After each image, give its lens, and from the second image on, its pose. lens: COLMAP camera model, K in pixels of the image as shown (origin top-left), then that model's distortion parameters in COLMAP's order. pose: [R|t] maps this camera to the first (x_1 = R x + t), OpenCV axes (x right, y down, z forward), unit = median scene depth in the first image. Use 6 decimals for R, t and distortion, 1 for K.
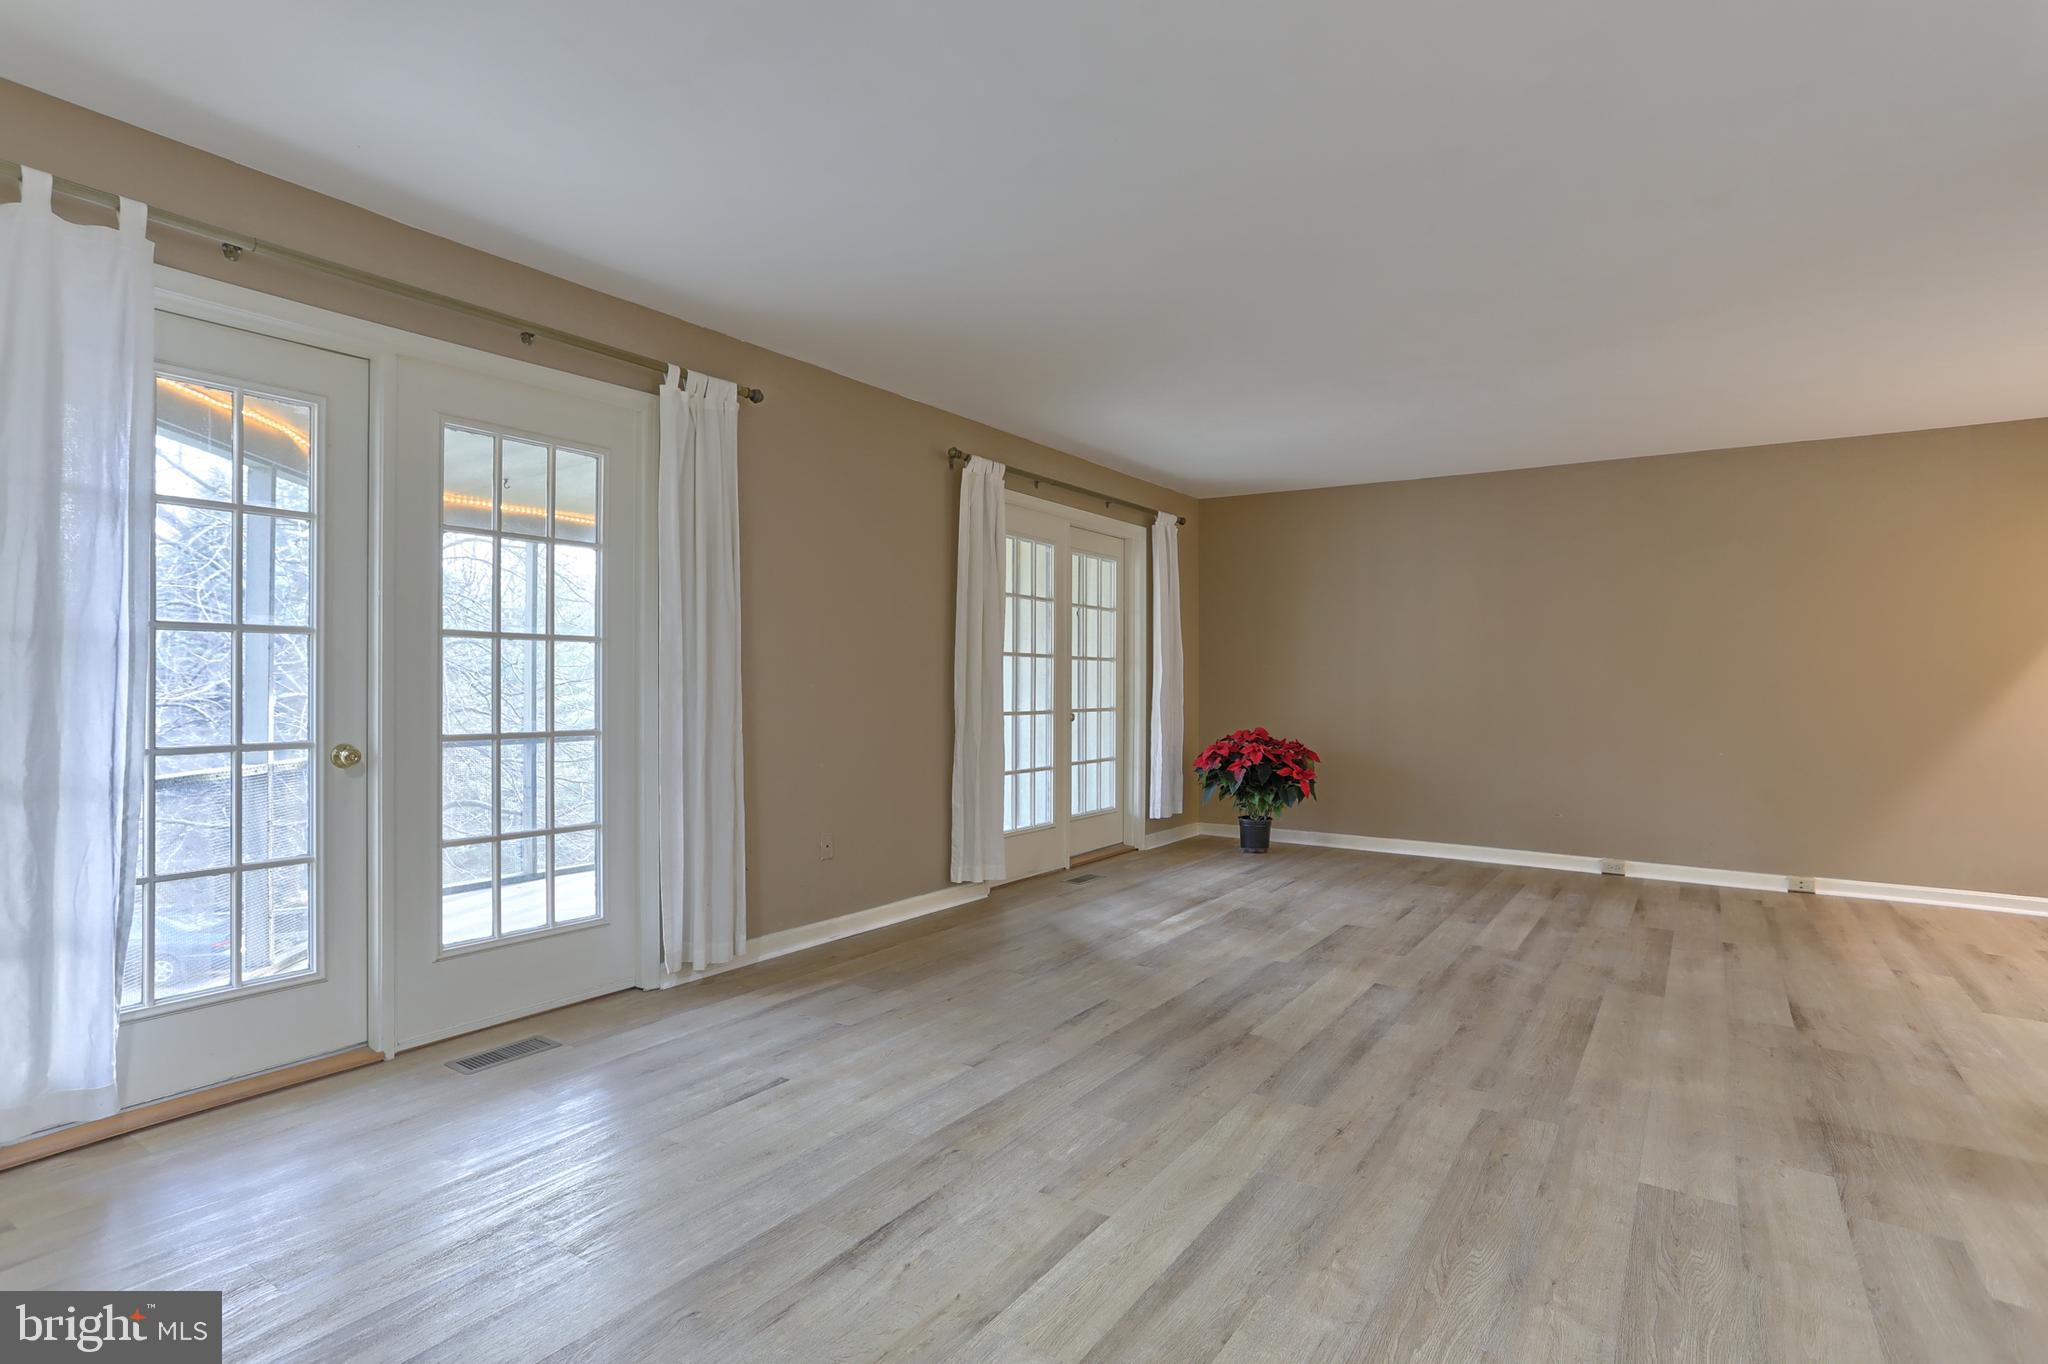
lens RADIAL K [[1024.7, 0, 1021.7], [0, 1024.7, 677.5], [0, 0, 1]] dist [-0.039381, 0.029989]
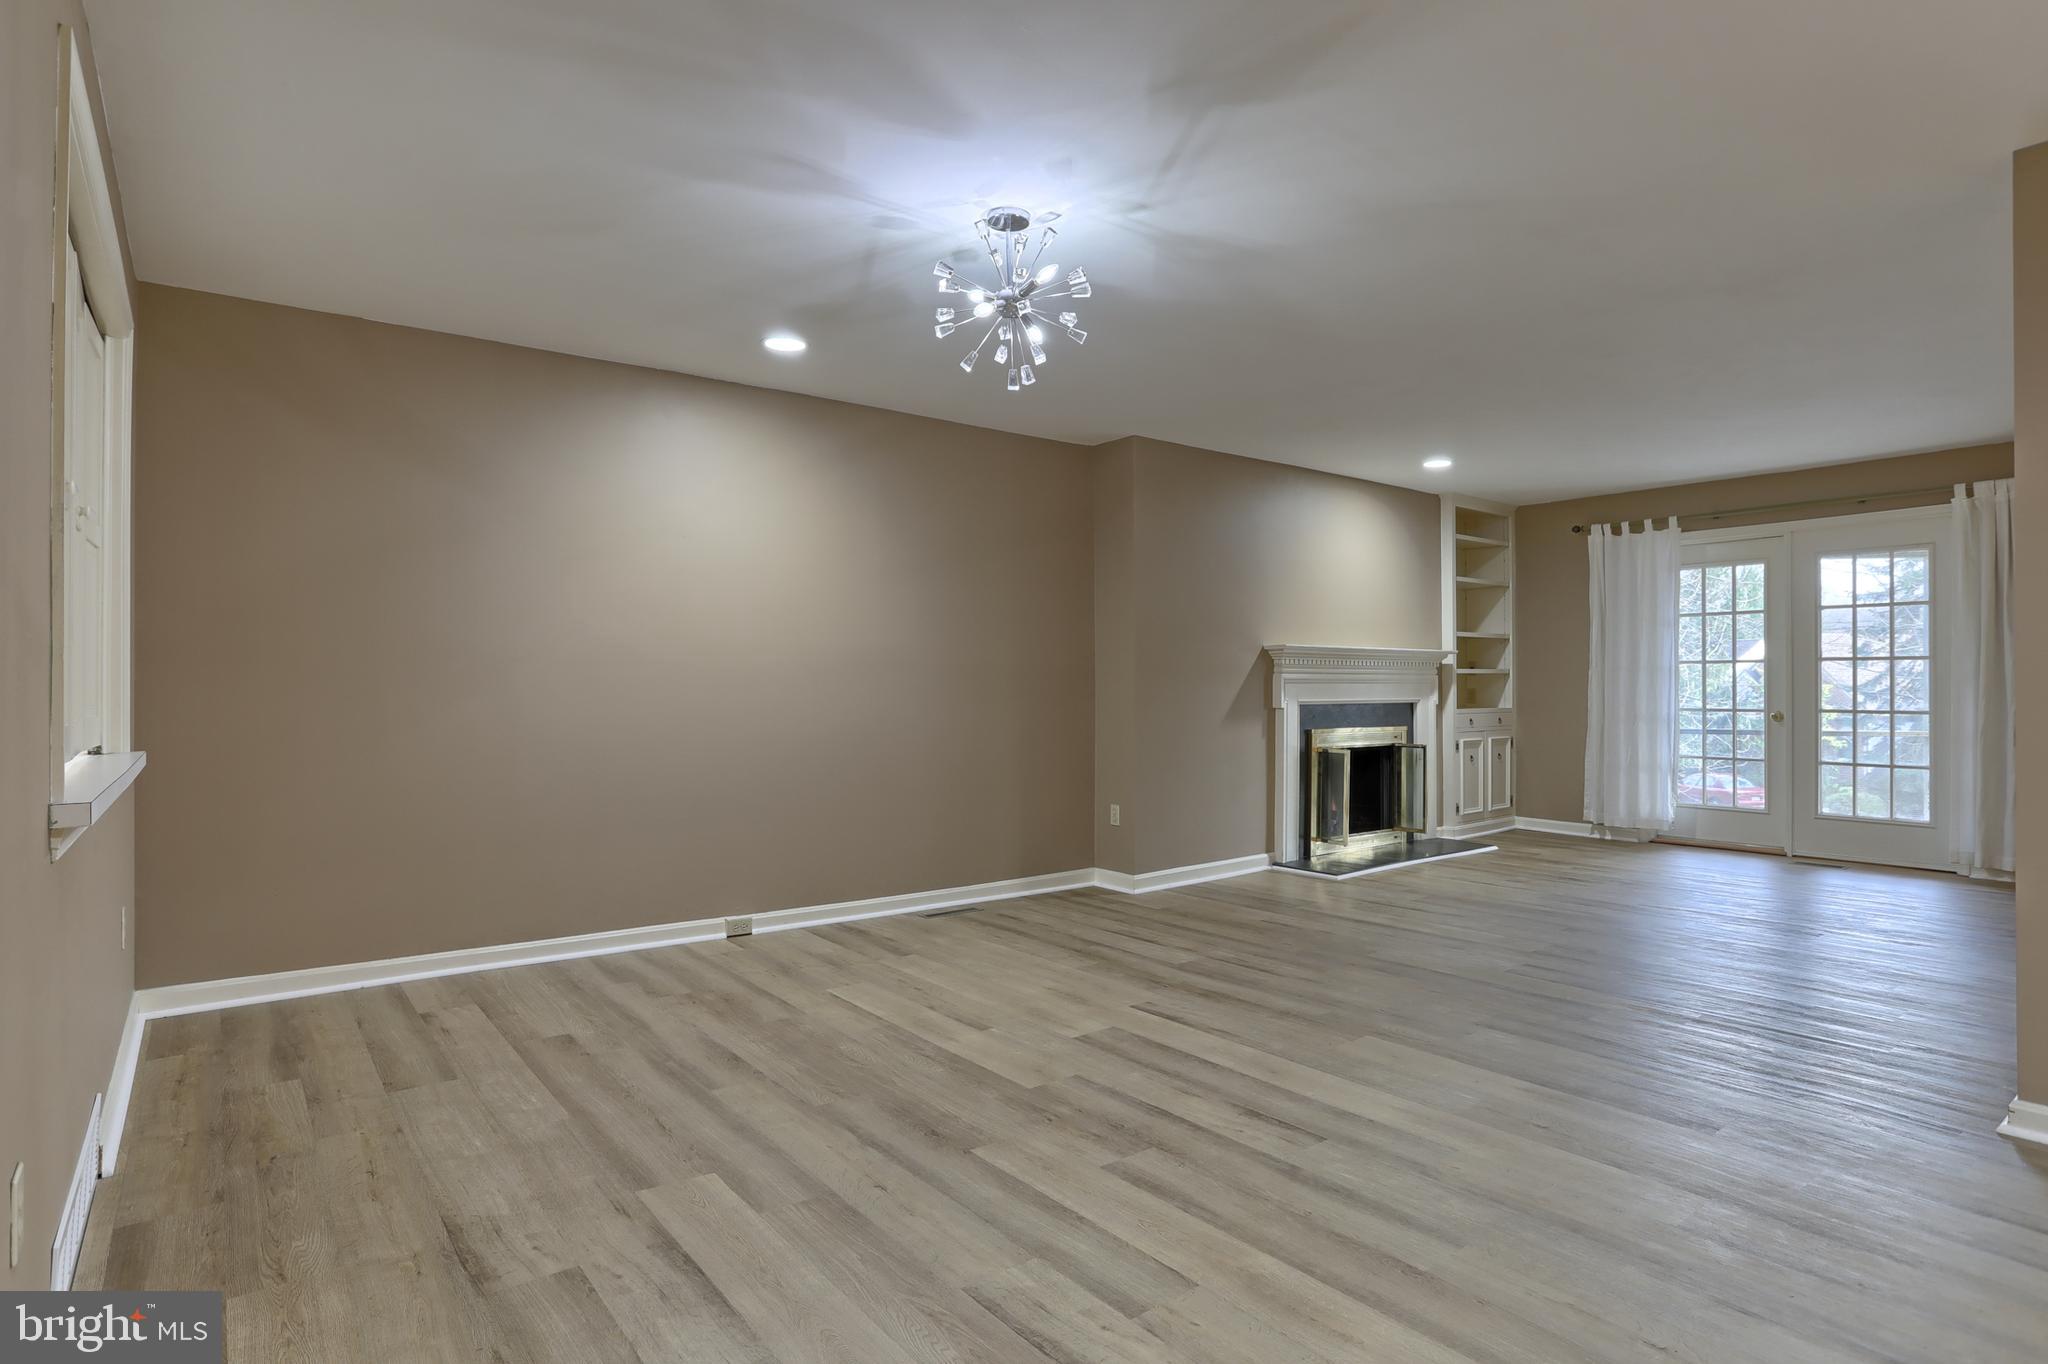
lens RADIAL K [[1080.8, 0, 1024.0], [0, 1080.8, 682.0], [0, 0, 1]] dist [-0.055560, 0.036027]
pose [[-0.311002, -0.004150, -0.950400, 1.944070], [0.006141, 0.999961, -0.006376, 0.006258], [0.950389, -0.007819, -0.310964, 0.139773]]
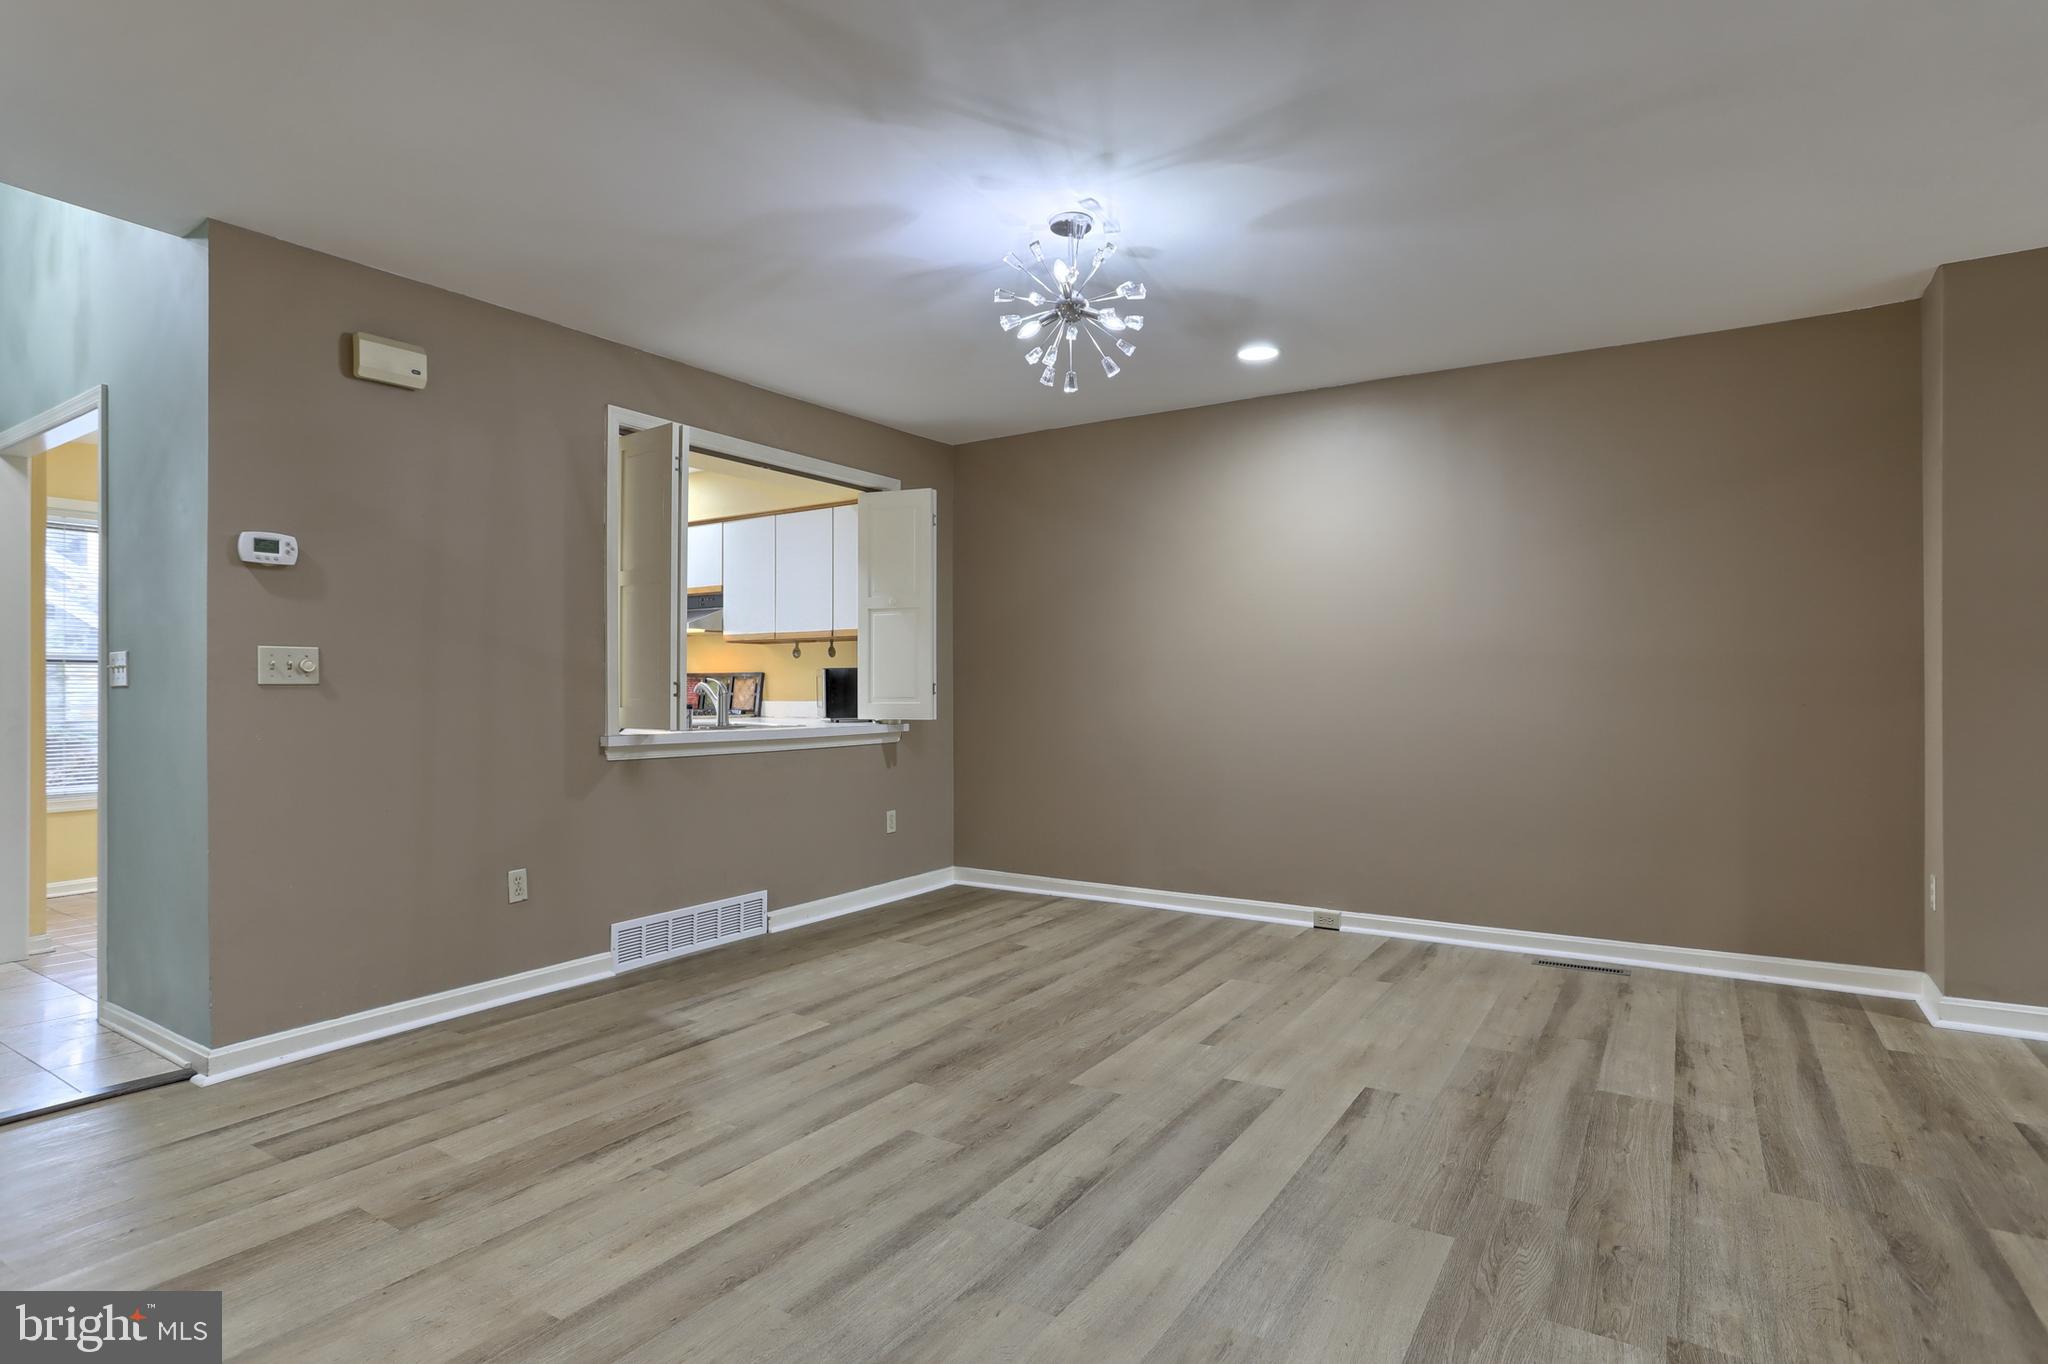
lens RADIAL K [[1050.6, 0, 1019.3], [0, 1050.6, 682.4], [0, 0, 1]] dist [-0.056485, 0.032055]
pose [[-0.999772, 0.002653, -0.021186, 1.090226], [0.002887, 0.999935, -0.010995, 0.013270], [0.021155, -0.011054, -0.999715, 0.786036]]
